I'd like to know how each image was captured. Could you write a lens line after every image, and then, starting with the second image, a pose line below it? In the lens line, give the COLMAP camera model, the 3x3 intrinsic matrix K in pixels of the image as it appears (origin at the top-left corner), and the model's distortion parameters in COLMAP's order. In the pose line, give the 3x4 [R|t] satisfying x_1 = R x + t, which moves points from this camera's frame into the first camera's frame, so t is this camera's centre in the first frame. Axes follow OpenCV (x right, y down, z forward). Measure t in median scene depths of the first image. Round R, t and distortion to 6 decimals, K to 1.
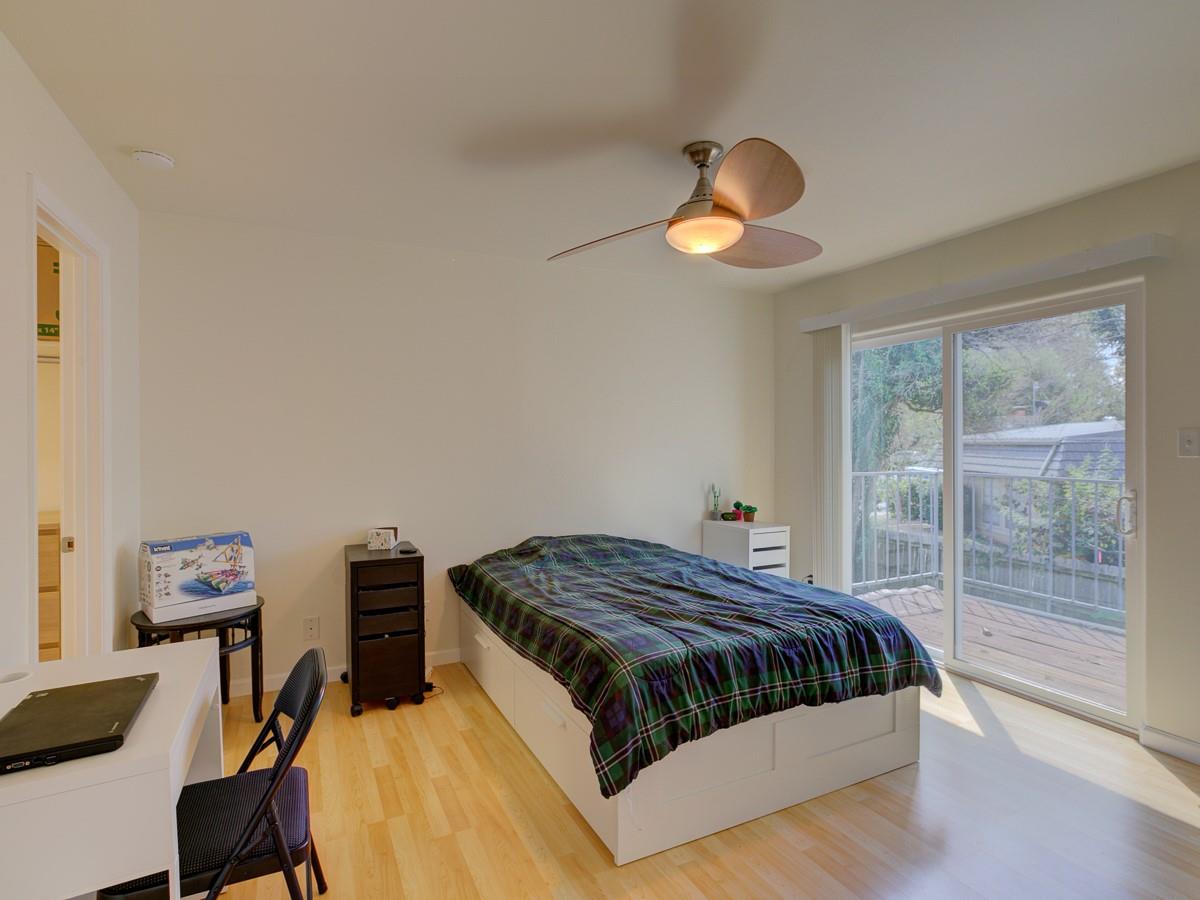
lens RADIAL K [[597.5, 0, 600.0], [0, 597.5, 450.0], [0, 0, 1]] dist [-0.000309, 0.000443]
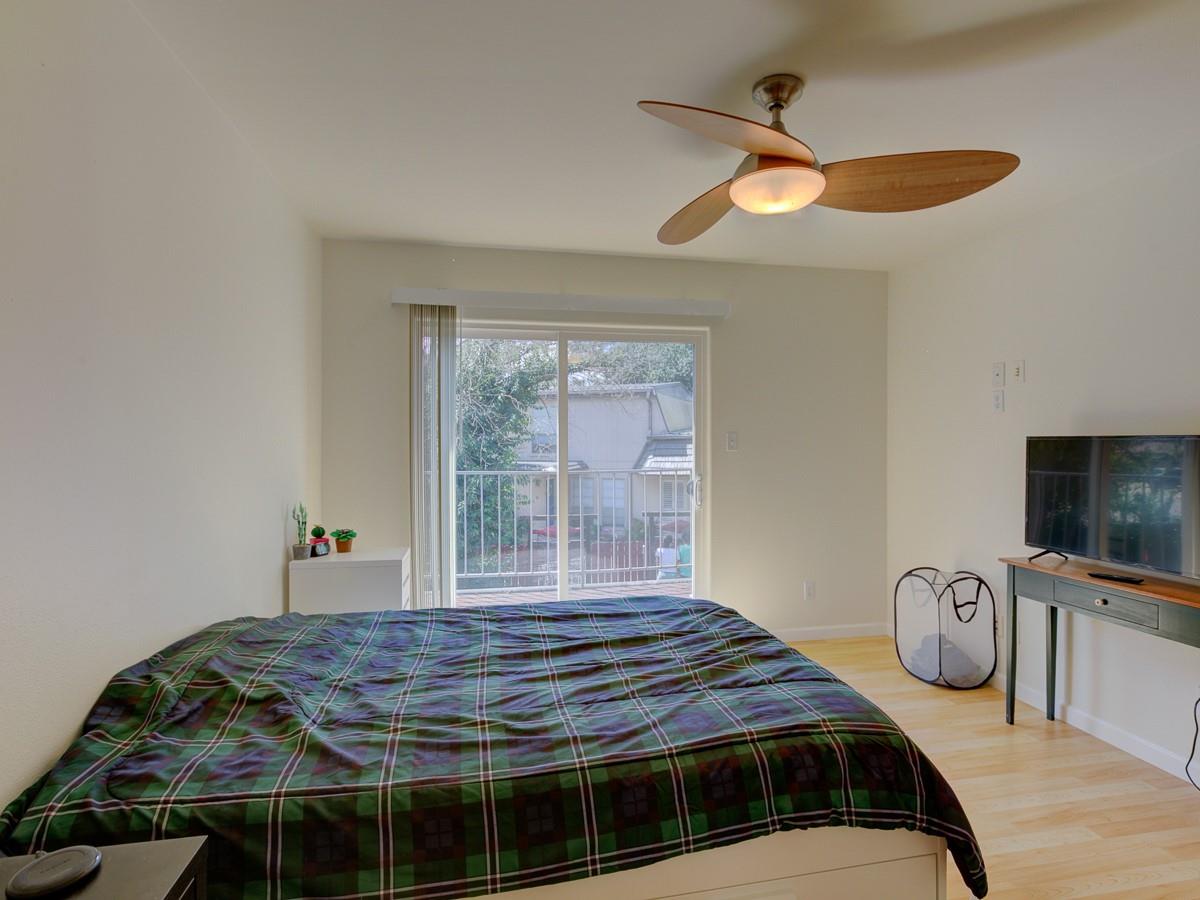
lens RADIAL K [[620.4, 0, 601.2], [0, 620.4, 434.3], [0, 0, 1]] dist [-0.000525, 0.000040]
pose [[0.252843, 0.018007, 0.967340, -0.624272], [0.008575, 0.999746, -0.020851, -0.000289], [-0.967469, 0.013567, 0.252624, 0.881585]]
